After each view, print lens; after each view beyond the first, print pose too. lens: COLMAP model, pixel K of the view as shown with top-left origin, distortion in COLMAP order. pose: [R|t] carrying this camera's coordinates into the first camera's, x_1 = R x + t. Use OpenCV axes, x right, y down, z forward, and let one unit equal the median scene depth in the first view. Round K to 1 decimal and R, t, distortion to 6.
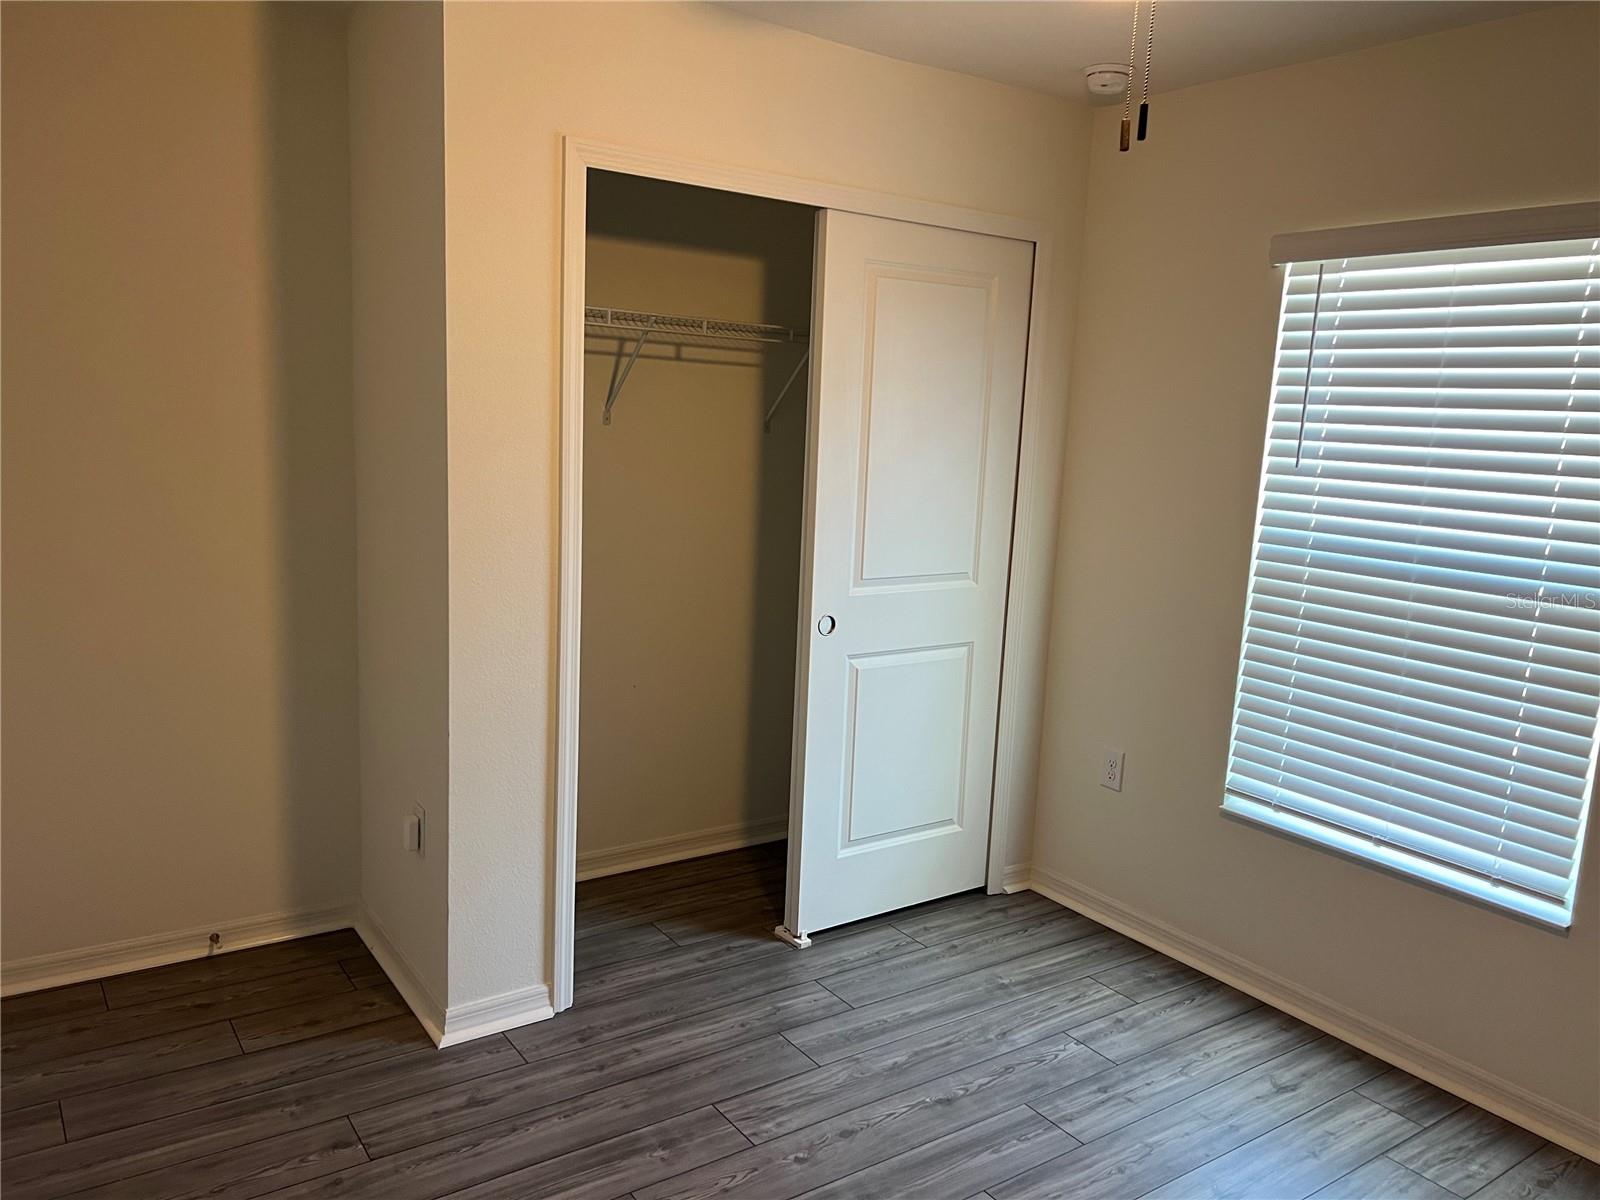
lens RADIAL K [[1225.4, 0, 794.7], [0, 1225.4, 605.4], [0, 0, 1]] dist [0.065121, -0.007139]
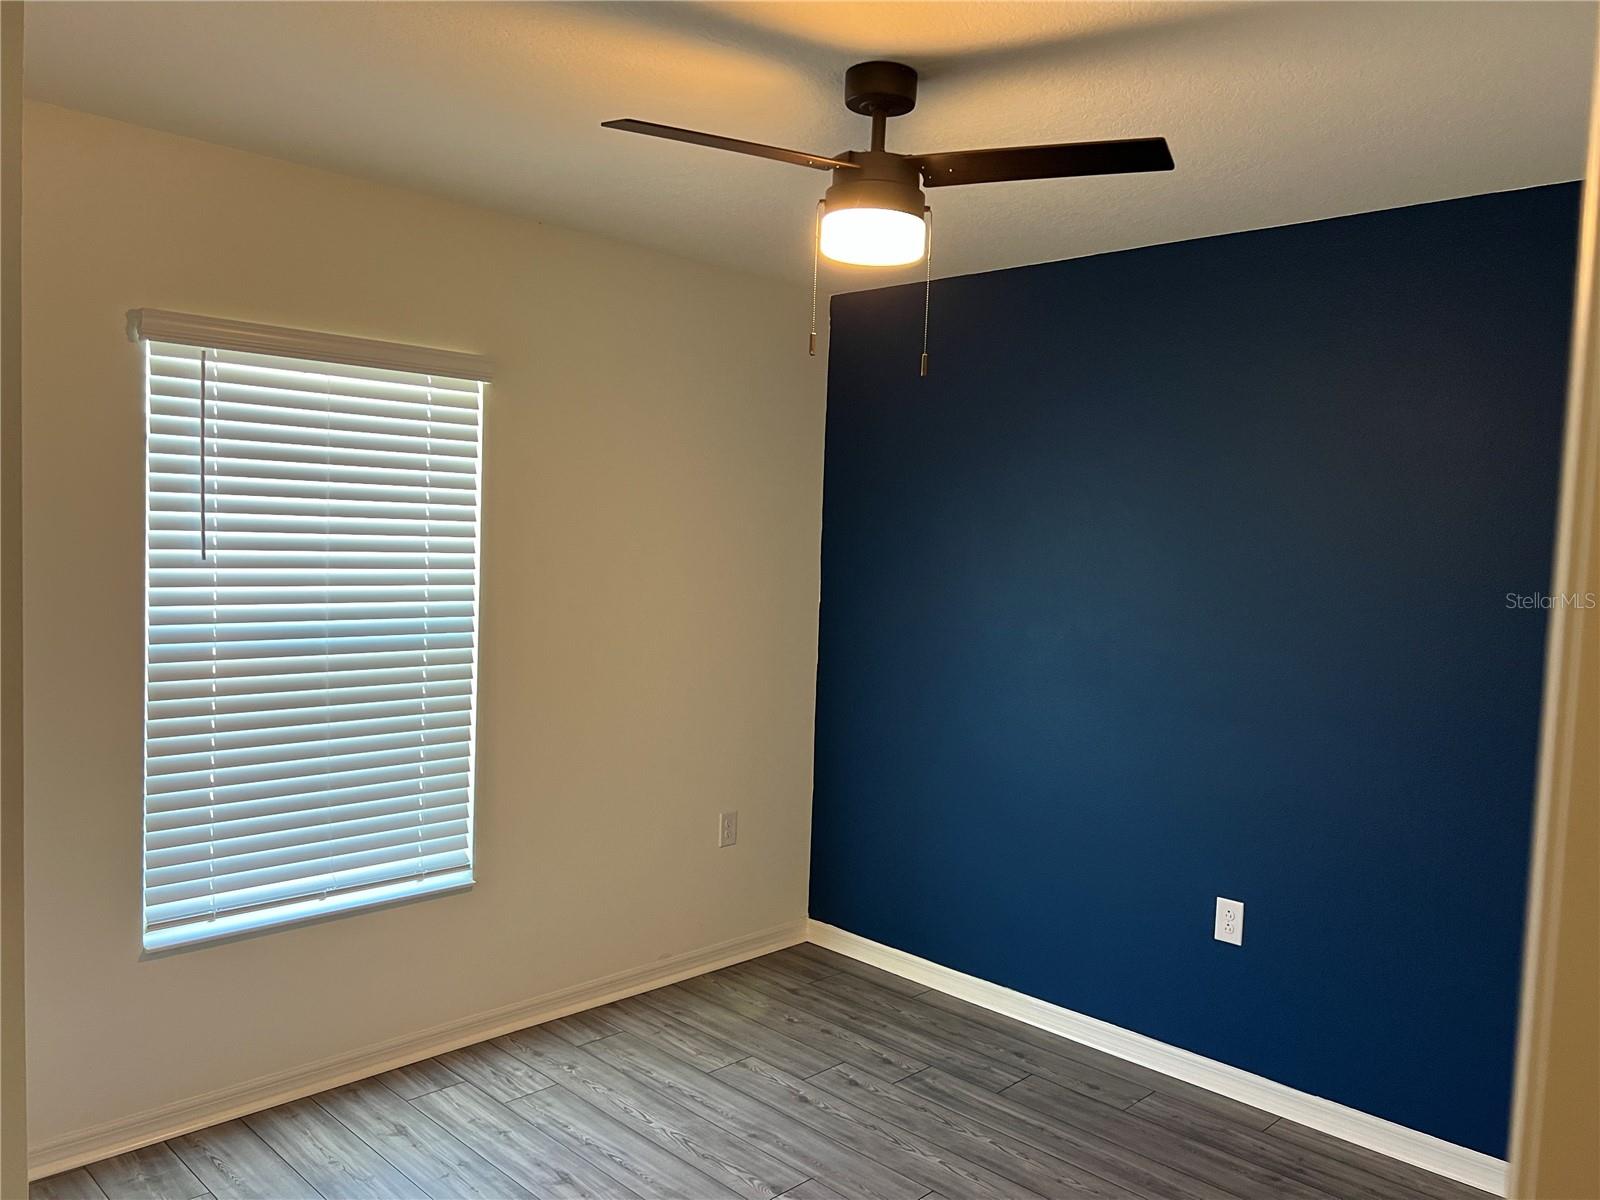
lens RADIAL K [[1225.4, 0, 844.0], [0, 1225.4, 607.1], [0, 0, 1]] dist [0.065121, -0.007139]
pose [[-0.172455, -0.123954, 0.977187, -0.642286], [0.113520, 0.982940, 0.144718, -0.163609], [-0.978454, 0.135887, -0.155442, 0.696756]]
